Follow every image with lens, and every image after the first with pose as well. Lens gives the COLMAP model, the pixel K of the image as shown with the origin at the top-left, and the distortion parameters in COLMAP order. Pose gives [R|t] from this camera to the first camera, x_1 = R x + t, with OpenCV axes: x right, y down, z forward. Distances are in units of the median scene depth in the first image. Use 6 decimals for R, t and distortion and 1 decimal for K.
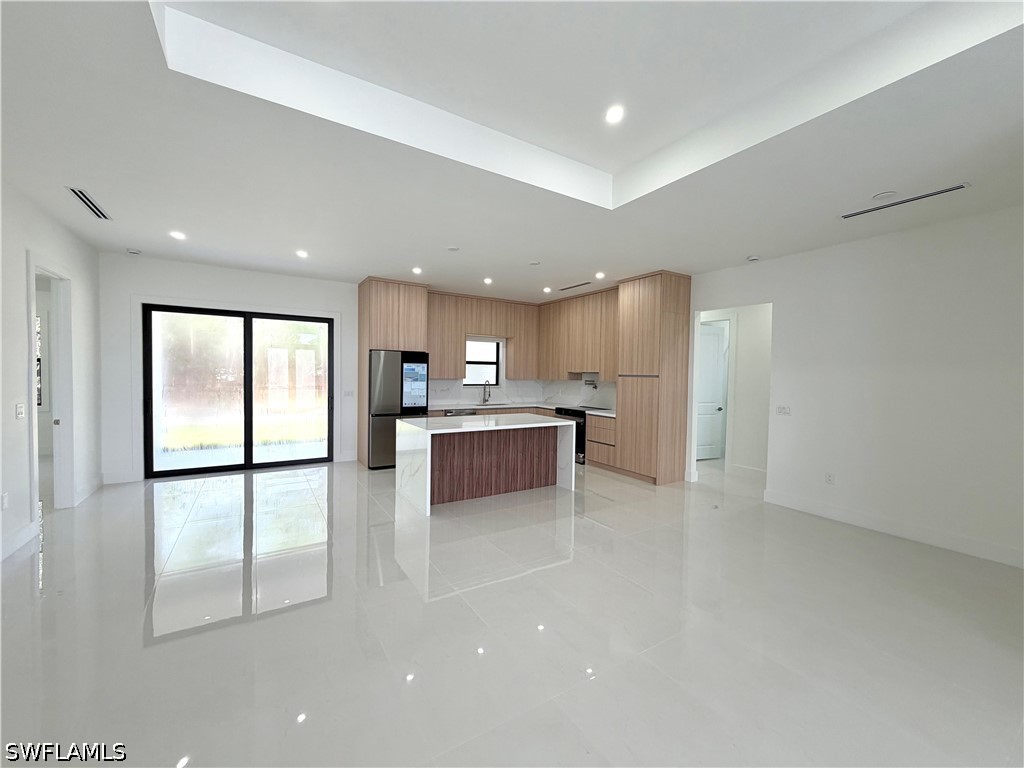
lens RADIAL K [[407.1, 0, 513.7], [0, 407.1, 382.3], [0, 0, 1]] dist [-0.003982, -0.000098]
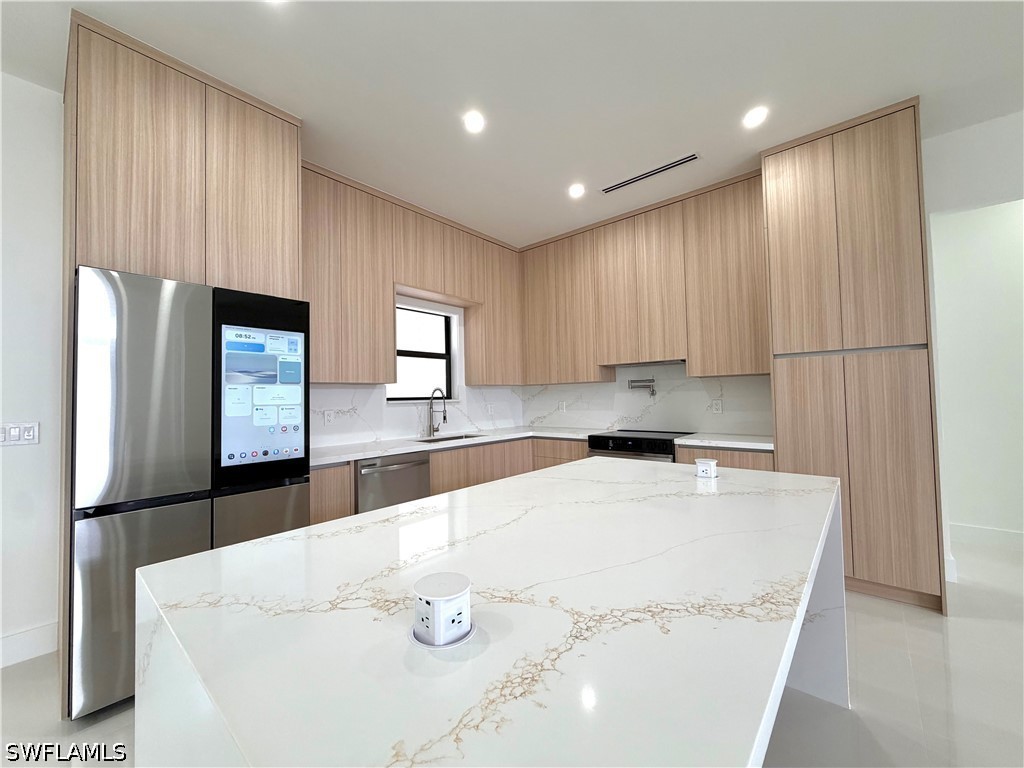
lens RADIAL K [[407.1, 0, 510.9], [0, 407.1, 384.7], [0, 0, 1]] dist [-0.003982, -0.000098]
pose [[0.957844, -0.028692, 0.285852, -0.127136], [0.043796, 0.997954, -0.046585, 0.019222], [-0.283930, 0.057140, 0.957141, 0.546486]]
